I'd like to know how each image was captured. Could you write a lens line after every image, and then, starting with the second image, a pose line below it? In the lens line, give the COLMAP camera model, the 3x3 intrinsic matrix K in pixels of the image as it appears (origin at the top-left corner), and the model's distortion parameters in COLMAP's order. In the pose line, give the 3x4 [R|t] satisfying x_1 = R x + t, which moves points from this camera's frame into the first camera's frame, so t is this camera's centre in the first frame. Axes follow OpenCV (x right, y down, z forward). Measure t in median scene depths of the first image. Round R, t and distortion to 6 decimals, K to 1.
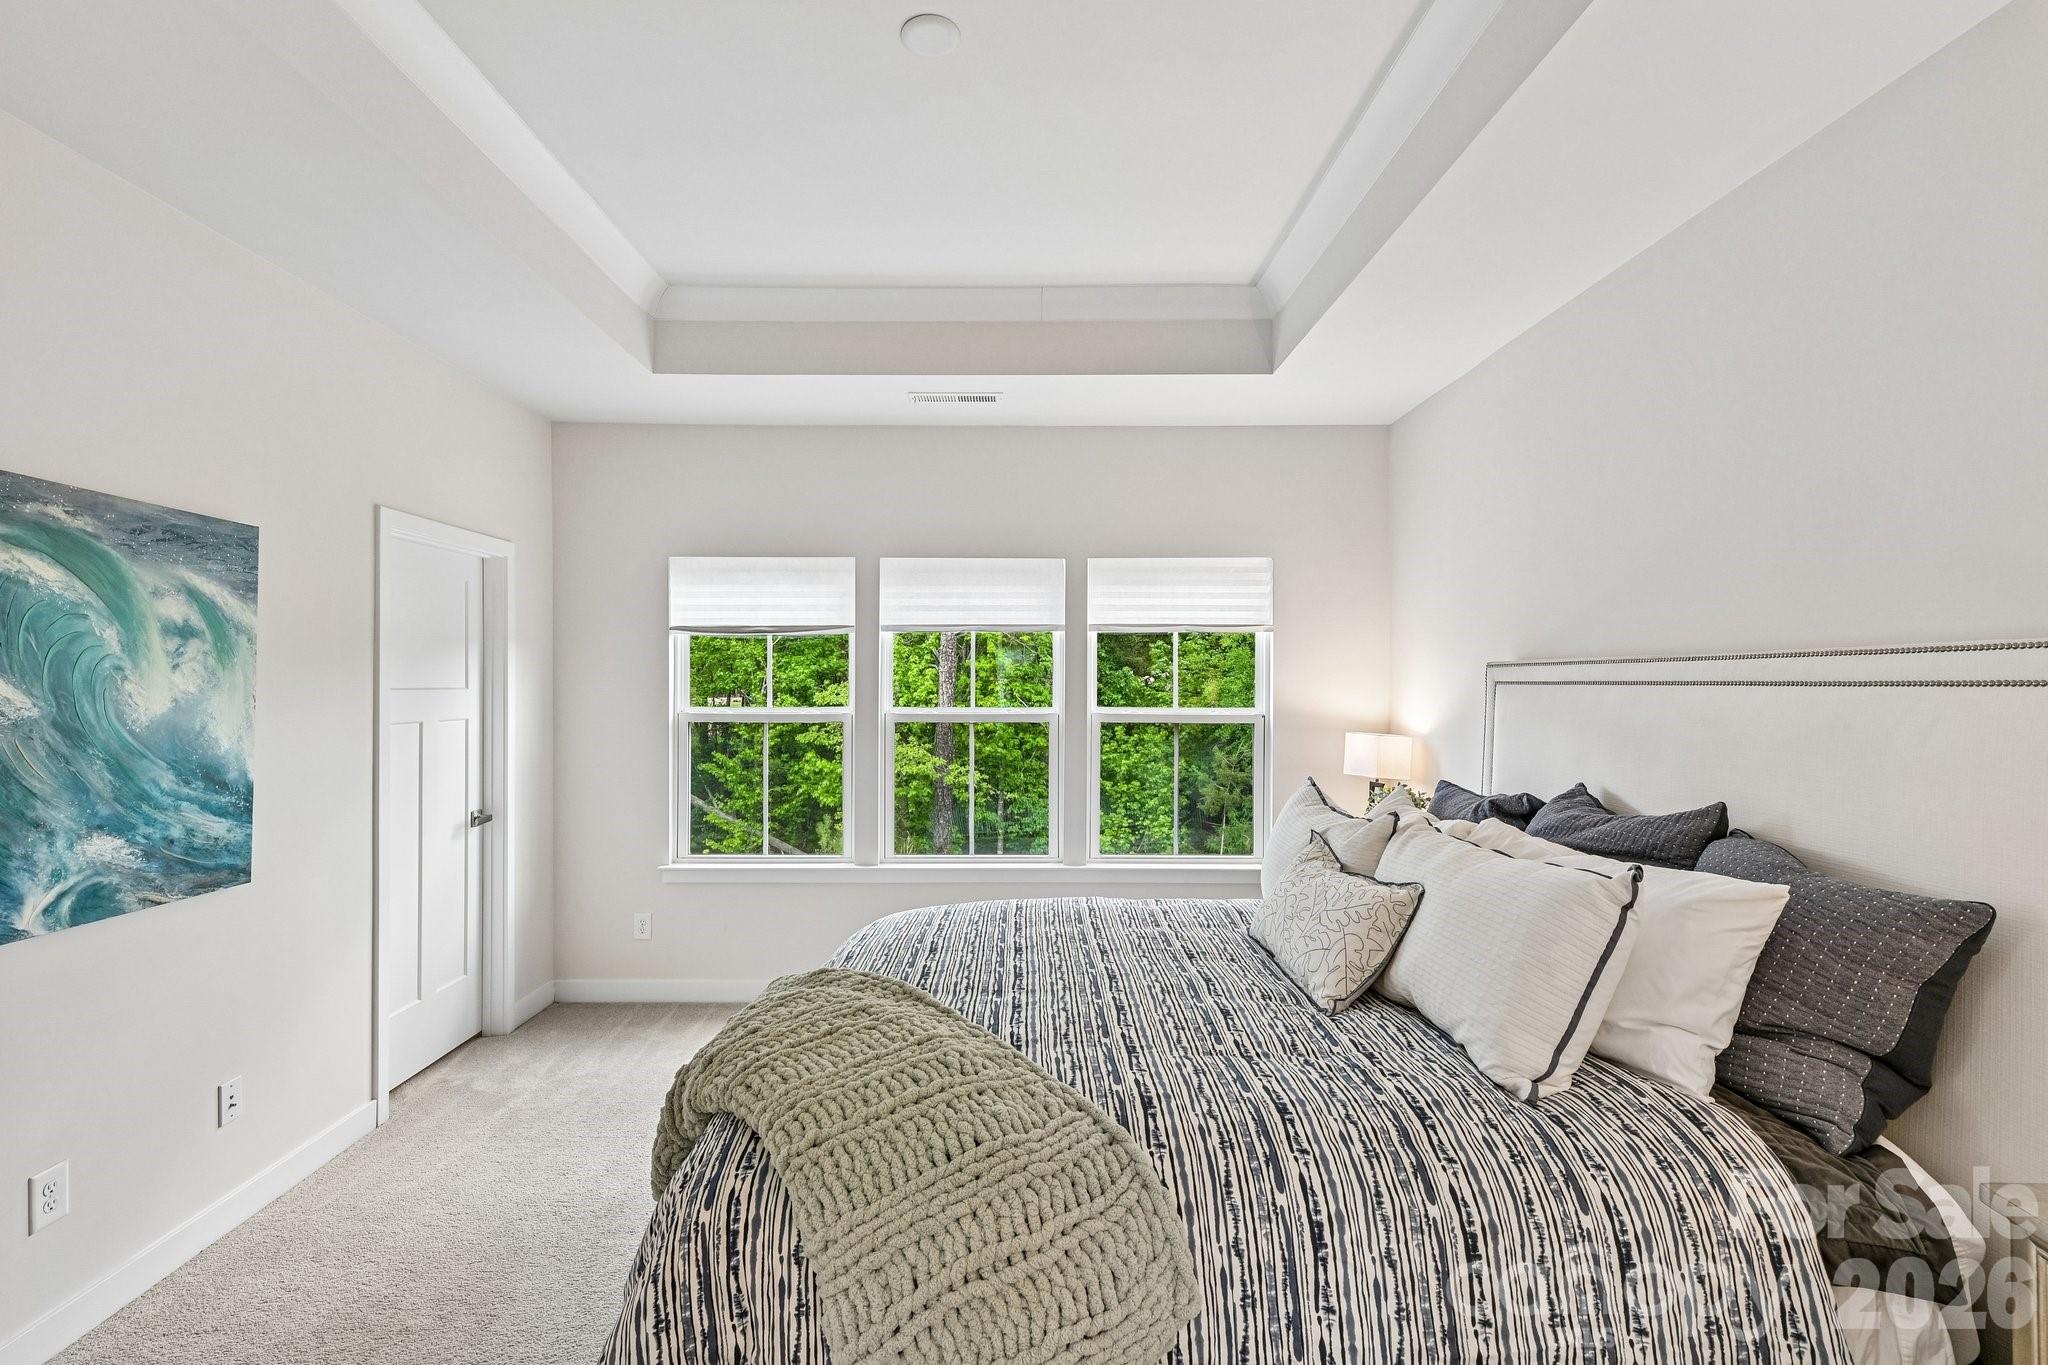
lens RADIAL K [[965.2, 0, 1011.3], [0, 965.2, 676.6], [0, 0, 1]] dist [0.010830, 0.001707]
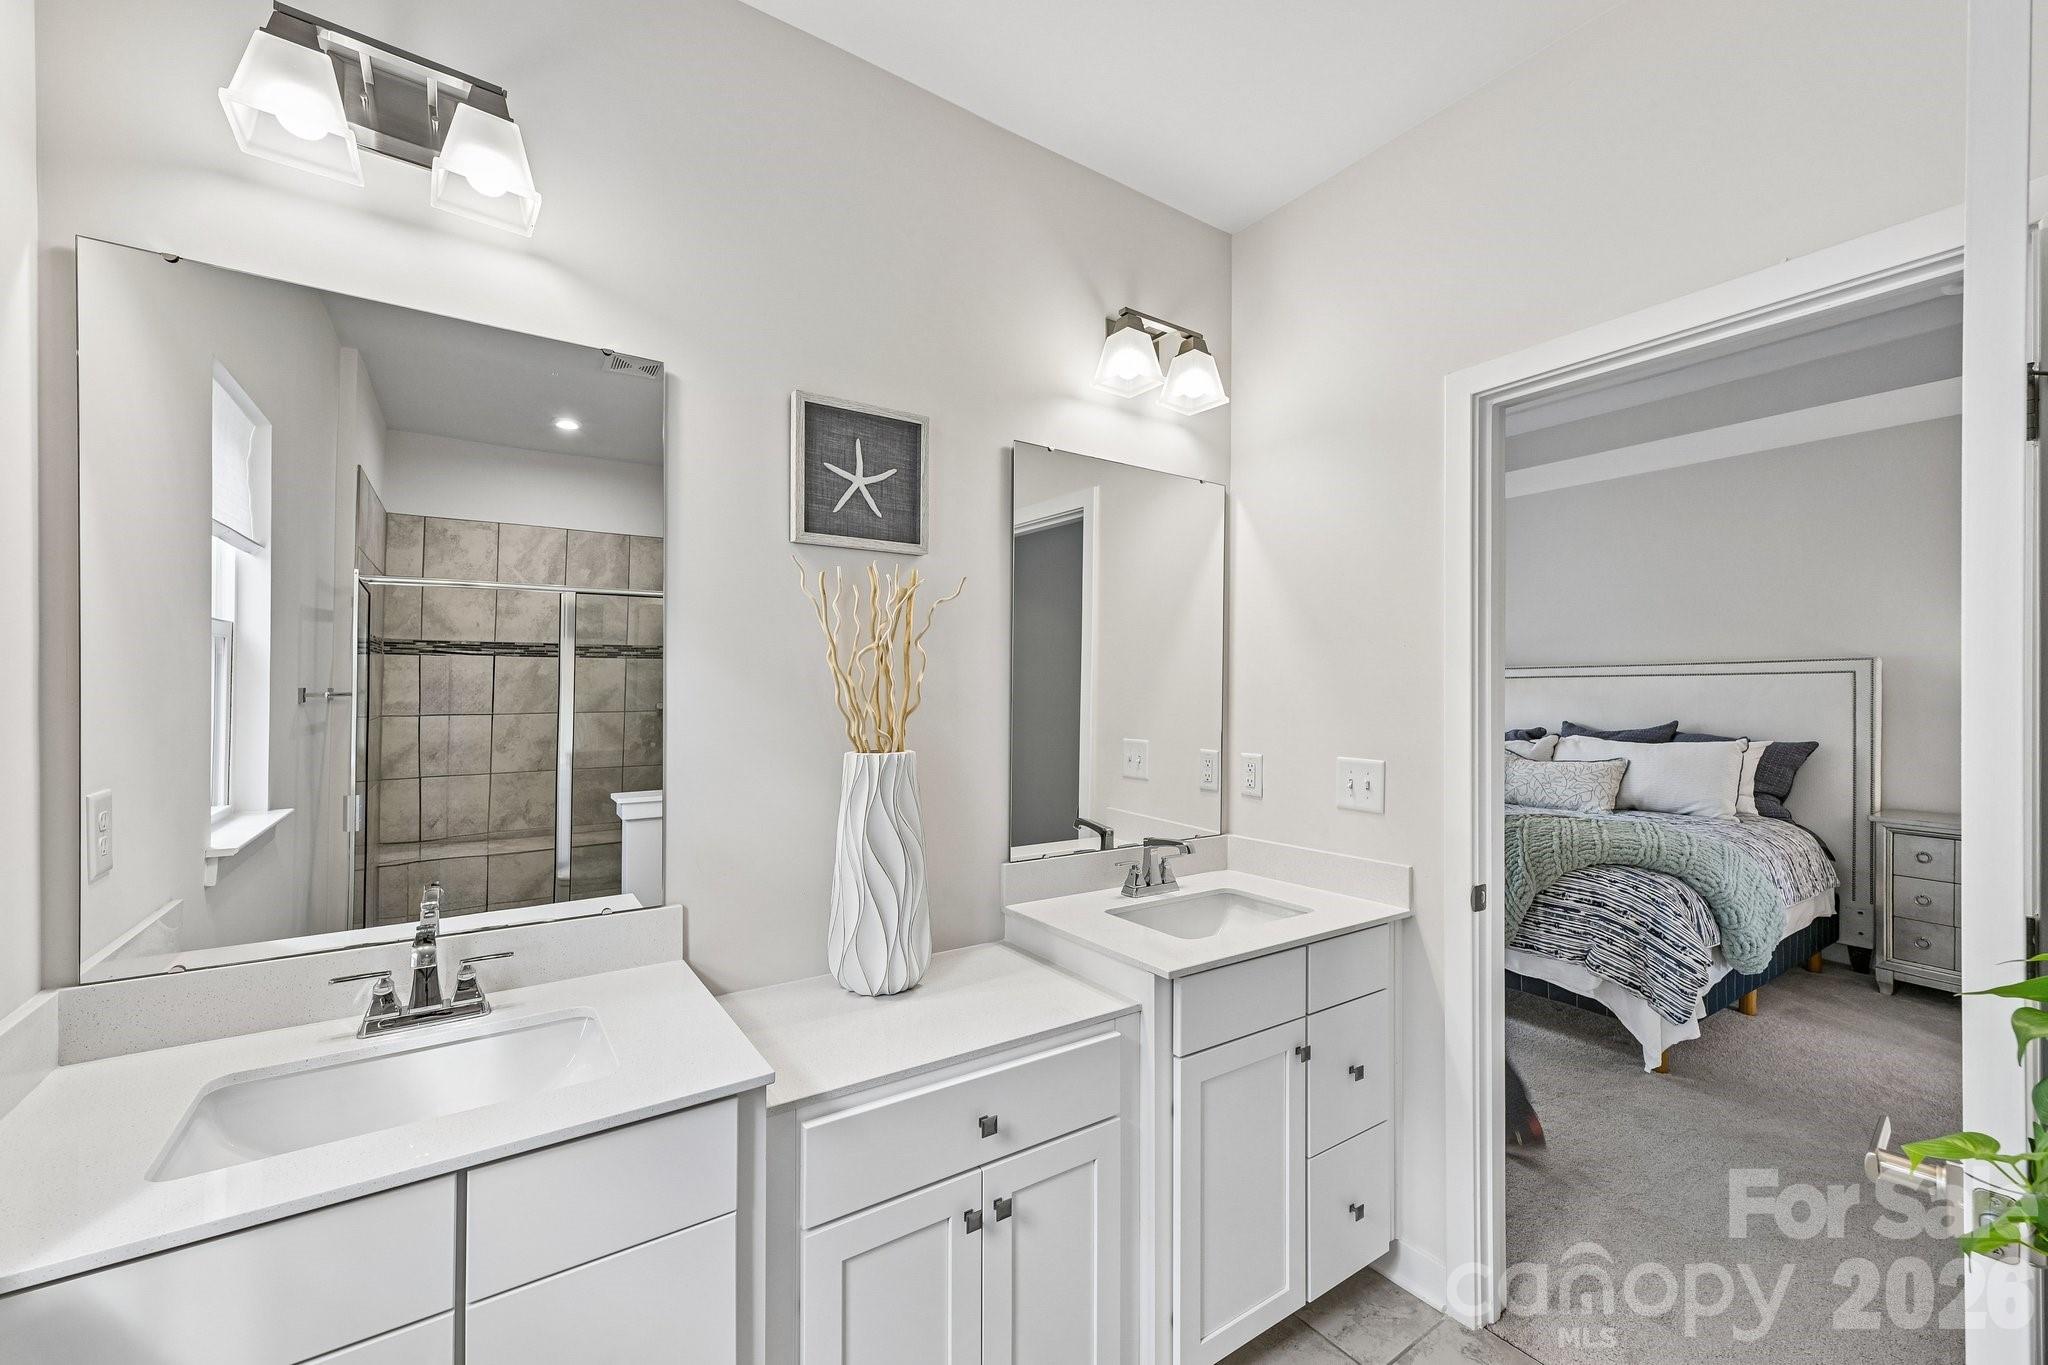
lens RADIAL K [[821.2, 0, 1015.7], [0, 821.2, 688.4], [0, 0, 1]] dist [0.004425, 0.000153]
pose [[0.831765, 0.003940, 0.555114, -0.899676], [-0.002252, 0.999991, -0.003723, 0.026824], [-0.555123, 0.001847, 0.831766, 0.075619]]
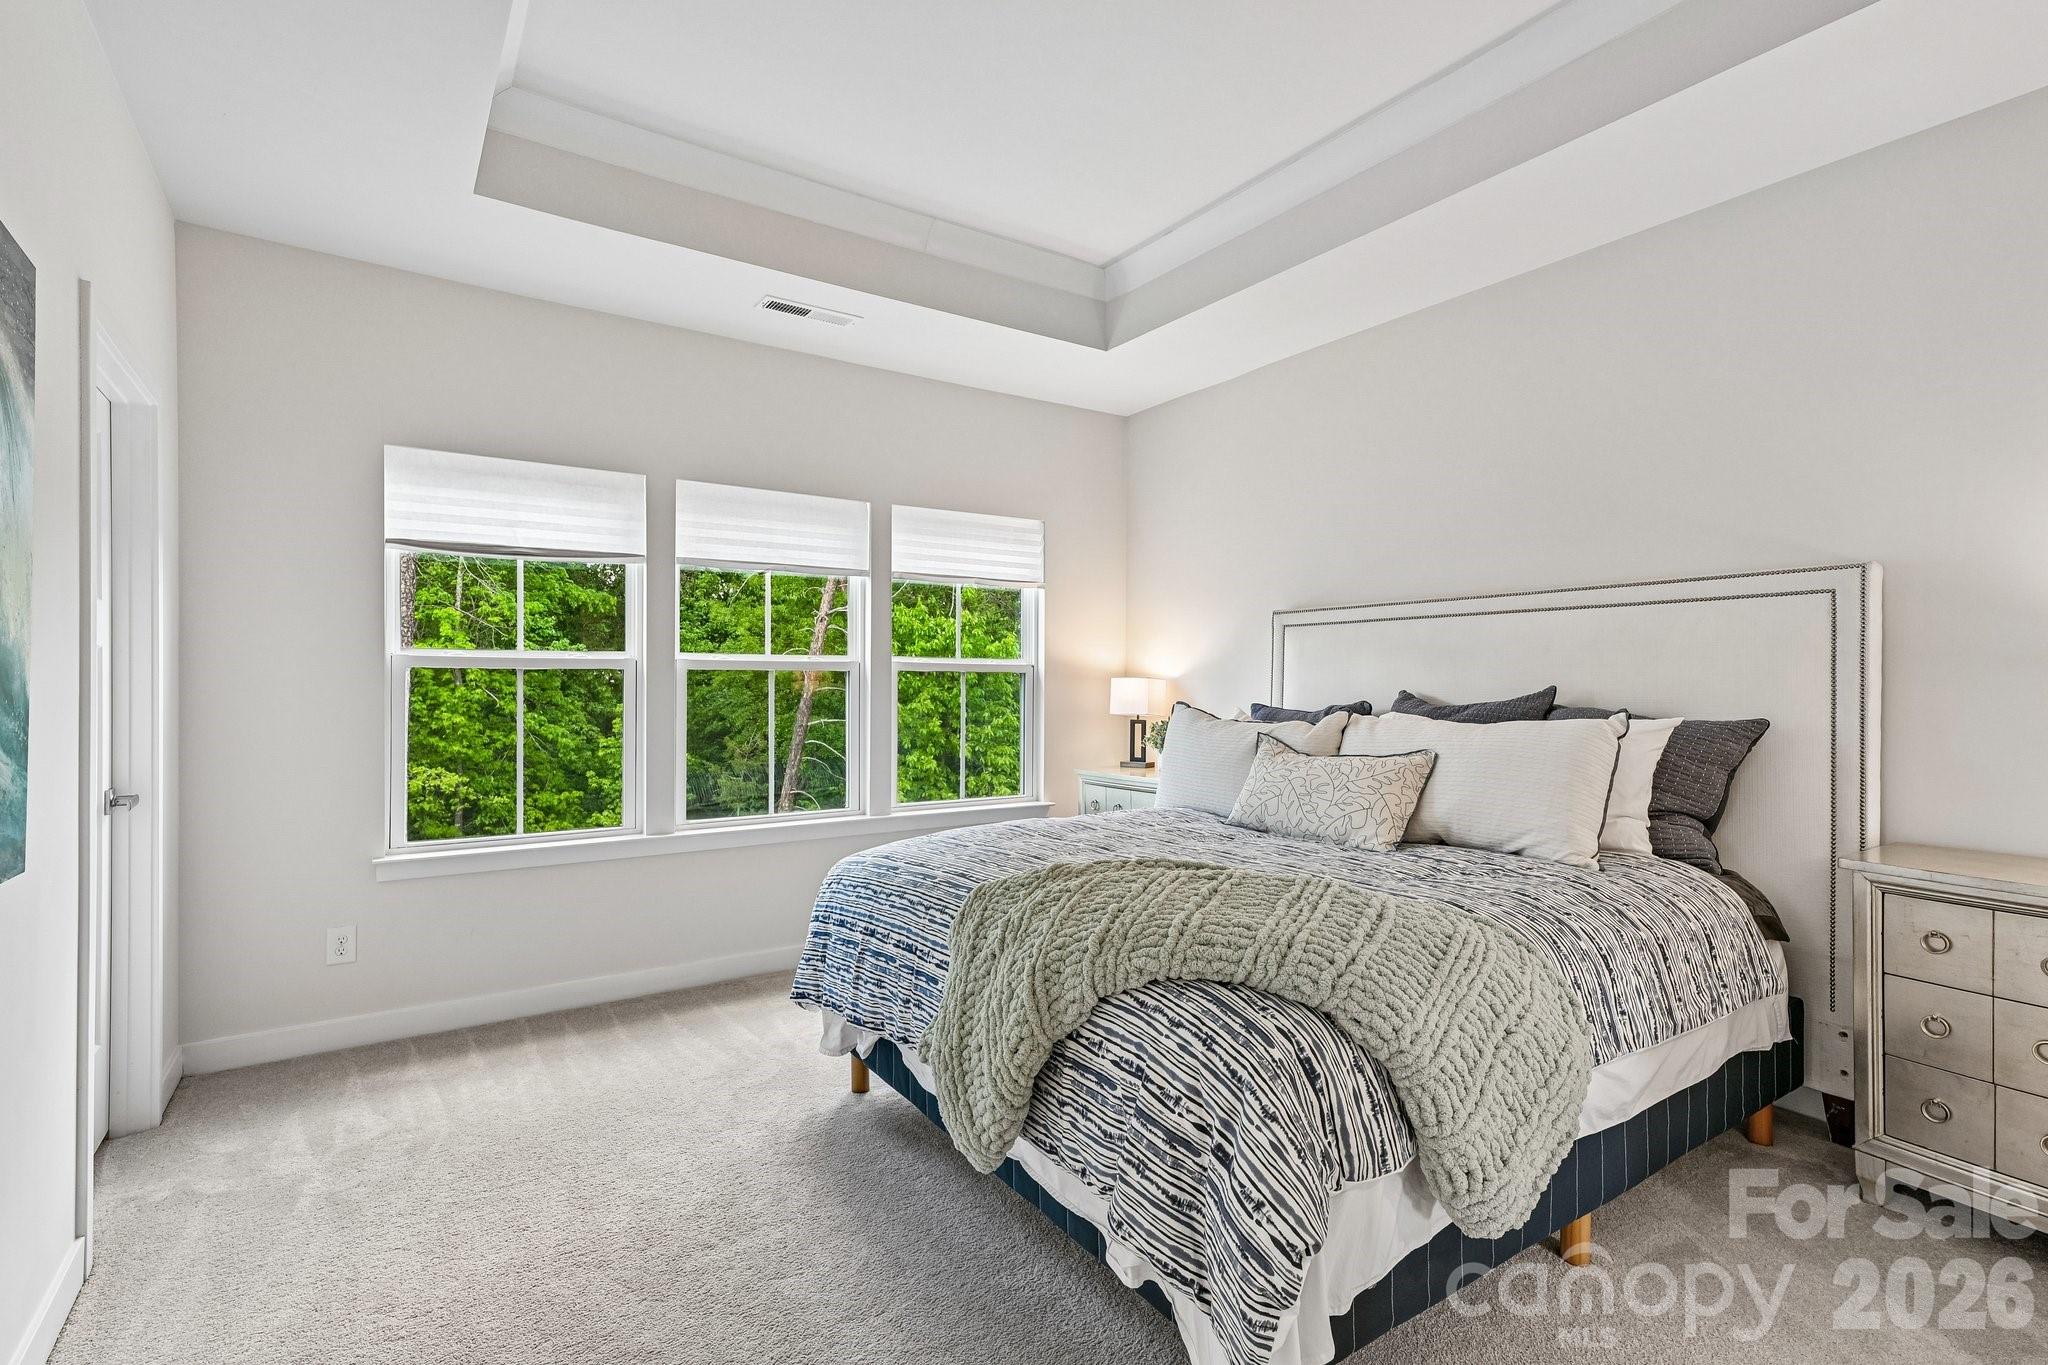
lens RADIAL K [[965.2, 0, 1017.8], [0, 965.2, 680.5], [0, 0, 1]] dist [0.010830, 0.001707]
pose [[0.830202, 0.000128, 0.557463, -0.364785], [-0.001329, 0.999998, 0.001750, 0.056052], [-0.557462, -0.002193, 0.830200, 0.105800]]
